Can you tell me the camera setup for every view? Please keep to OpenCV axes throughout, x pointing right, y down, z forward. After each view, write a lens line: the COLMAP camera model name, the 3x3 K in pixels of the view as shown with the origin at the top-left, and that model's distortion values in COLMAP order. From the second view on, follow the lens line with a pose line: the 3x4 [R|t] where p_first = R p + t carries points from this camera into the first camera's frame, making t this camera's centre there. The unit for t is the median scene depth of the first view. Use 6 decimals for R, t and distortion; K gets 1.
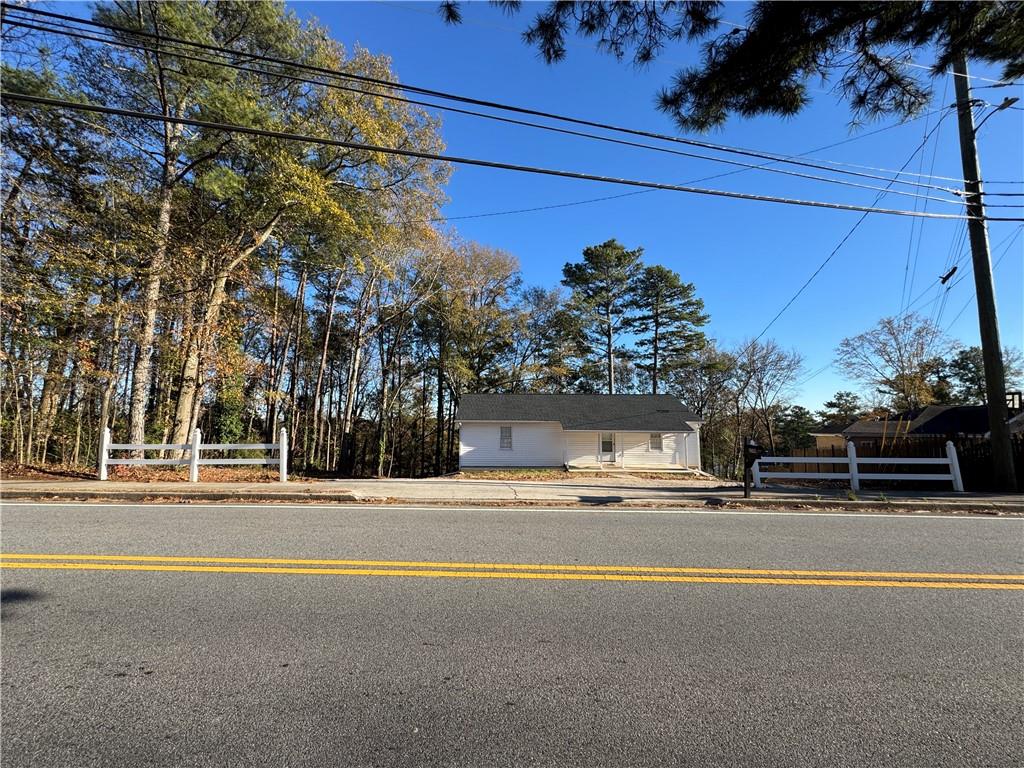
lens RADIAL K [[407.4, 0, 512.3], [0, 407.4, 385.4], [0, 0, 1]] dist [-0.002041, 0.000180]
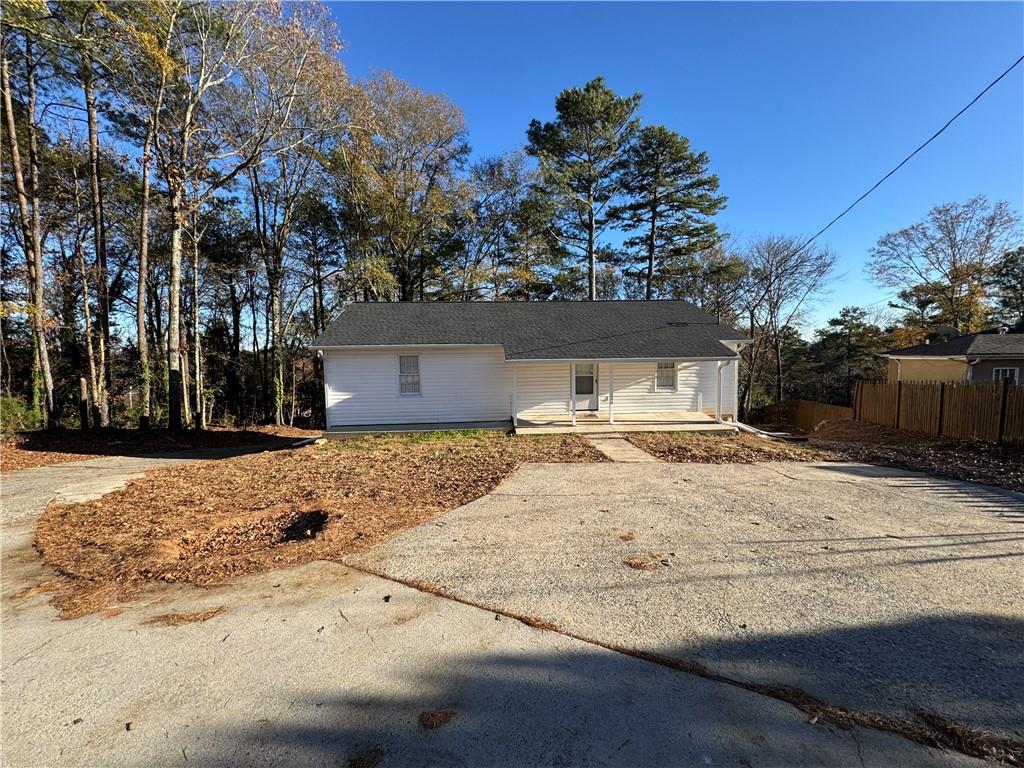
lens RADIAL K [[407.4, 0, 512.3], [0, 407.4, 385.4], [0, 0, 1]] dist [-0.002041, 0.000180]
pose [[0.998616, -0.024494, 0.046536, 0.051911], [0.015796, 0.983753, 0.178833, 0.022030], [-0.050160, -0.177850, 0.982778, 0.219109]]
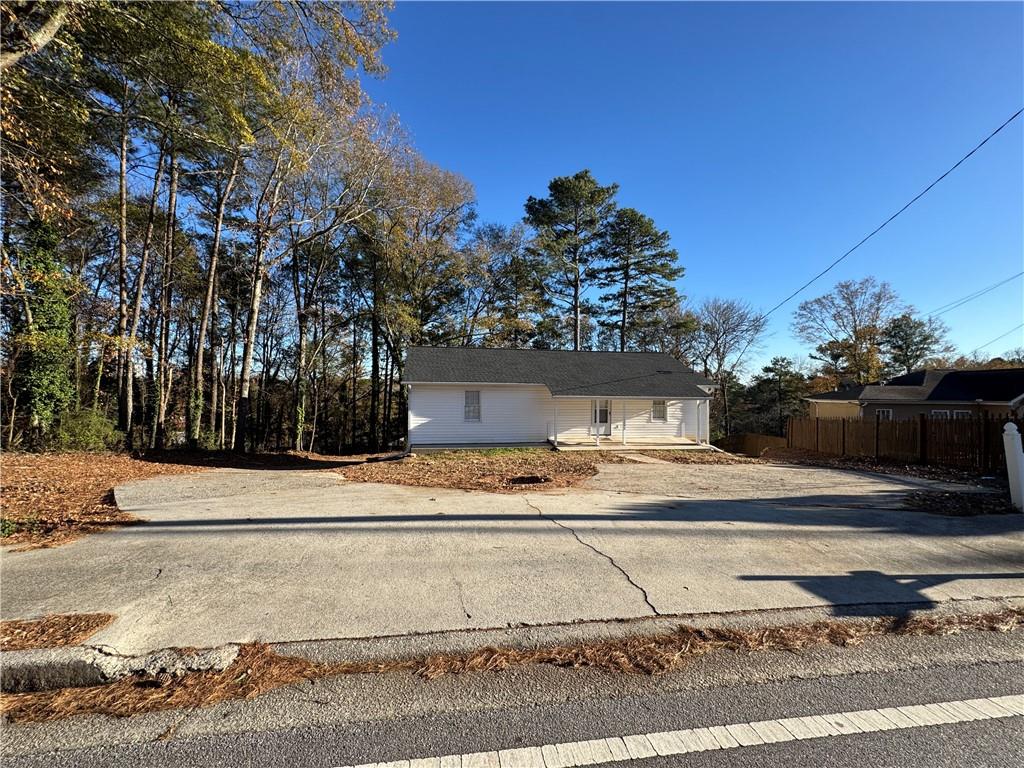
lens RADIAL K [[407.4, 0, 512.3], [0, 407.4, 385.4], [0, 0, 1]] dist [-0.002041, 0.000180]
pose [[0.987529, 0.006091, 0.157322, -0.031200], [-0.020640, 0.995636, 0.091016, 0.011770], [-0.156081, -0.093128, 0.983344, 0.133613]]
